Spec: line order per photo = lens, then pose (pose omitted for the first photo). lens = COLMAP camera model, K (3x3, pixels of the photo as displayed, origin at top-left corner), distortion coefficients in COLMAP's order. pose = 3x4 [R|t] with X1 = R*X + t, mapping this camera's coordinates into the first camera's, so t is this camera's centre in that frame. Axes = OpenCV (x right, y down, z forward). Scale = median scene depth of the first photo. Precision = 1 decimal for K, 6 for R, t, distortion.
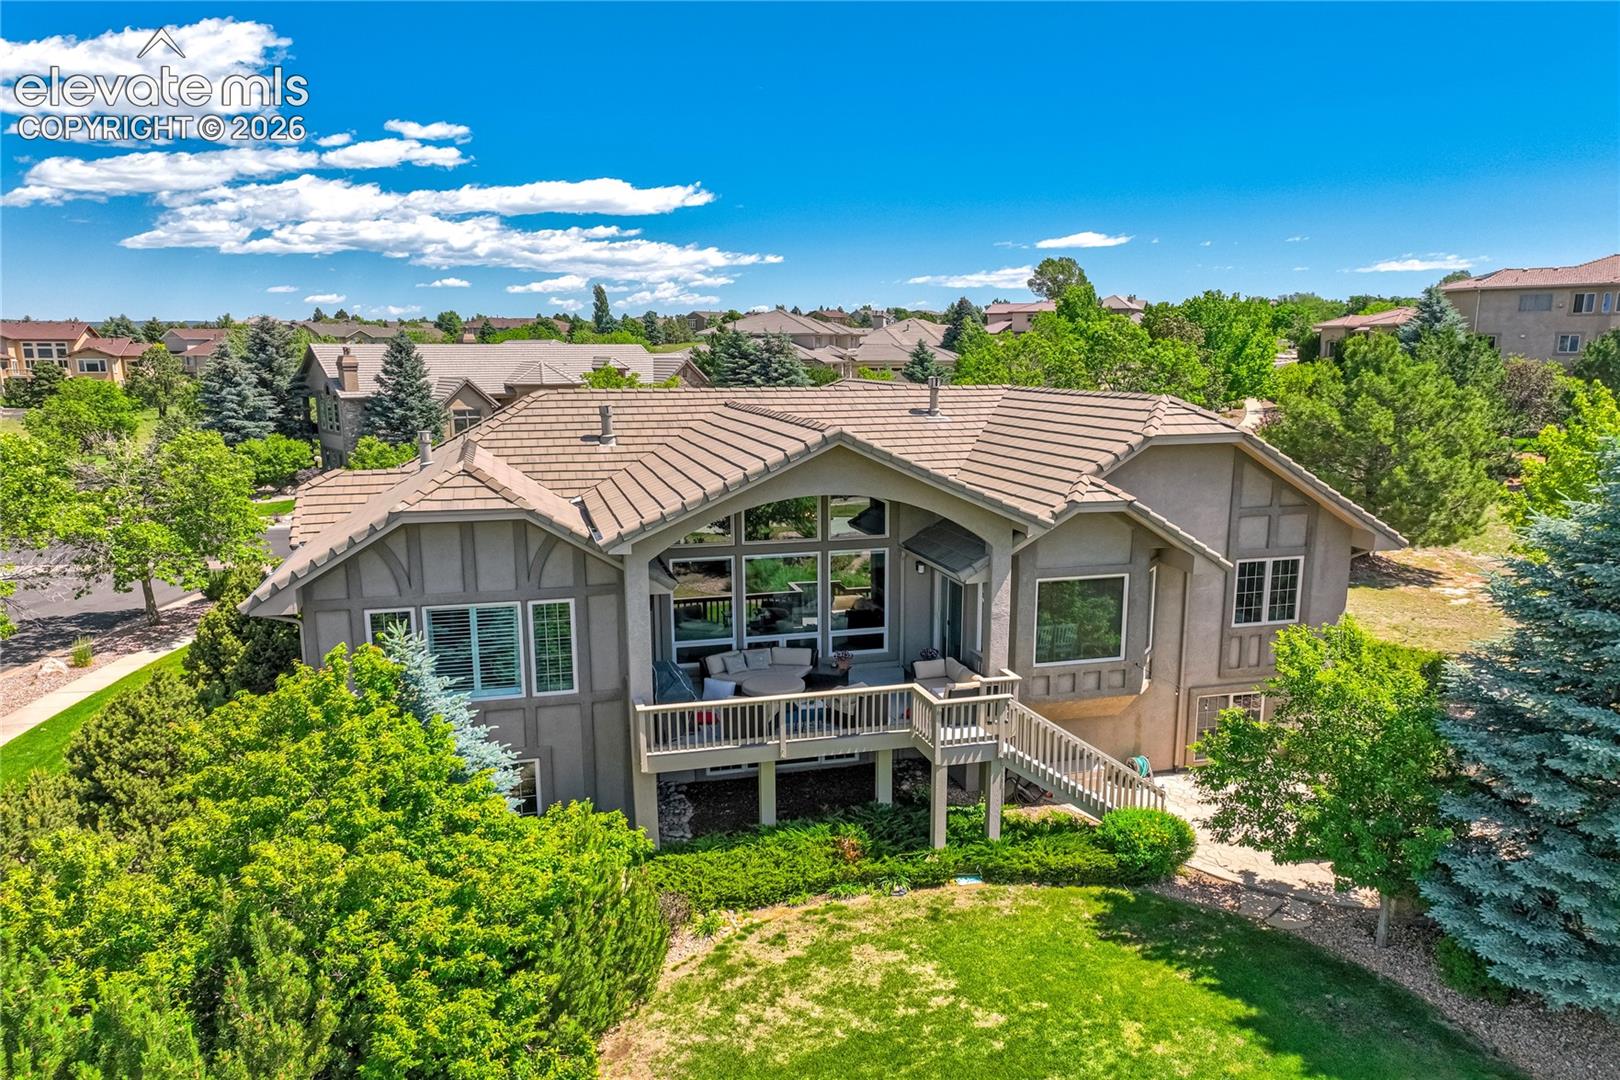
lens RADIAL K [[1150.8, 0, 817.6], [0, 1150.8, 574.0], [0, 0, 1]] dist [-0.003365, 0.019994]
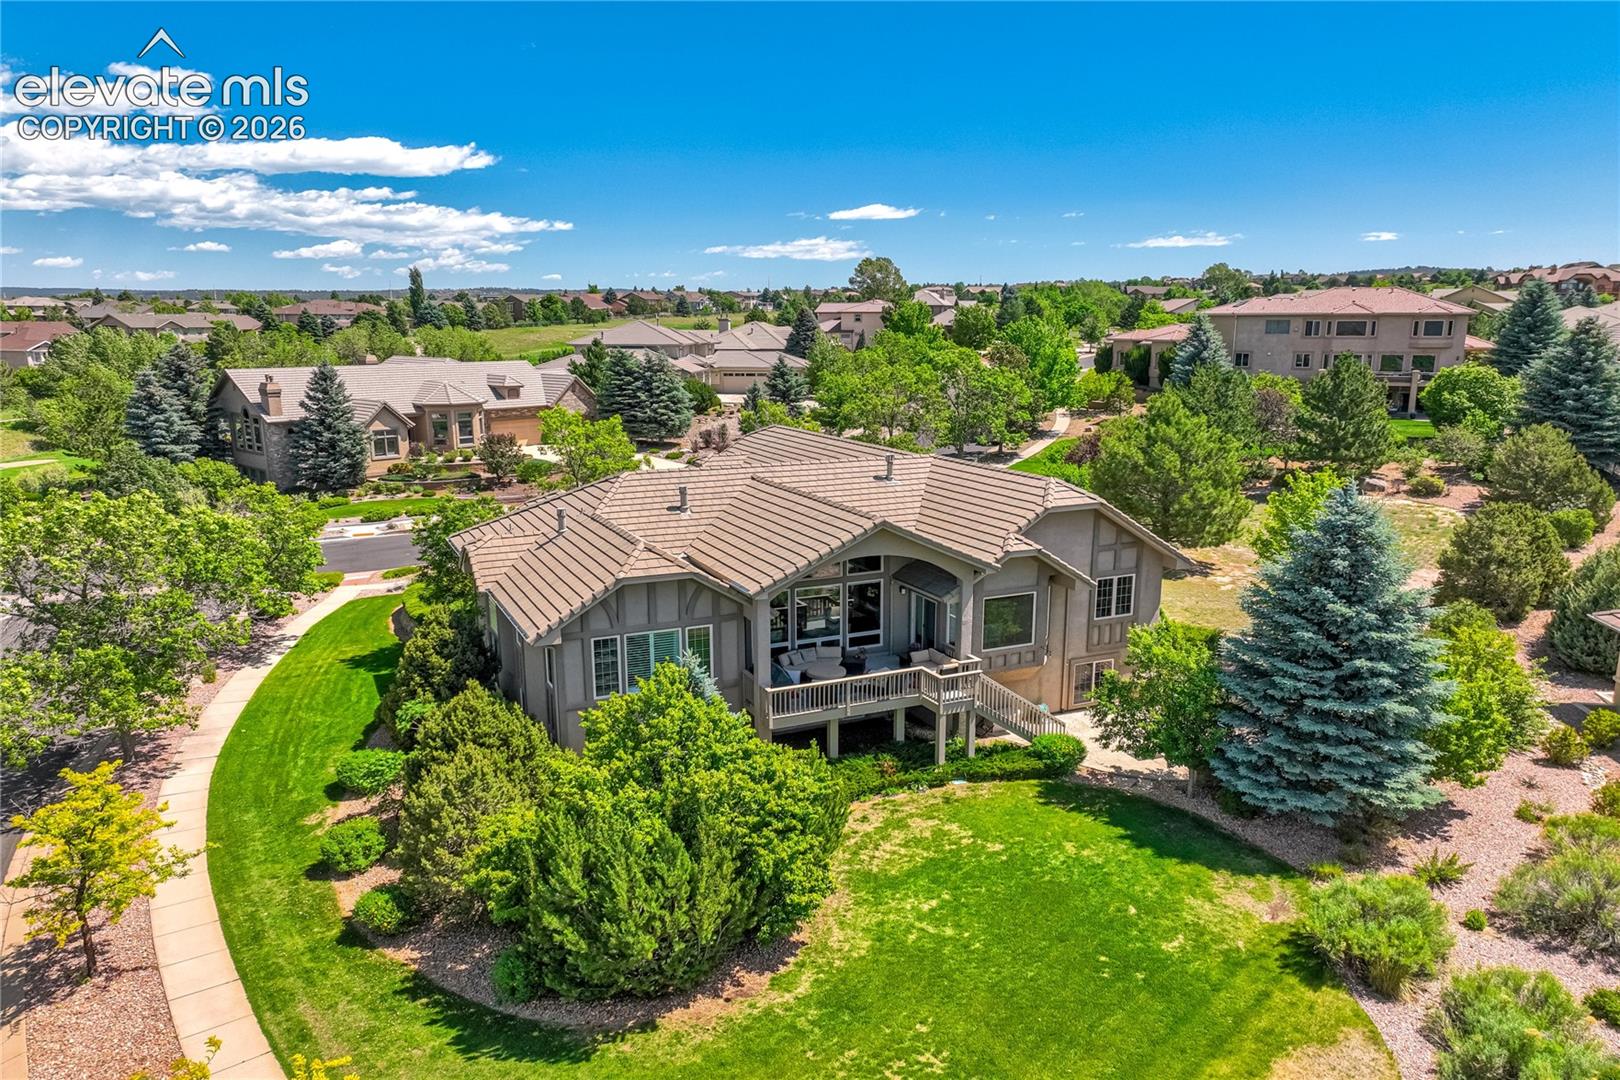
lens RADIAL K [[1150.8, 0, 817.6], [0, 1150.8, 574.0], [0, 0, 1]] dist [-0.003365, 0.019994]
pose [[0.985593, -0.036450, 0.165159, -0.316030], [0.032368, 0.999102, 0.027341, -0.083546], [-0.166007, -0.021601, 0.985888, -0.574572]]
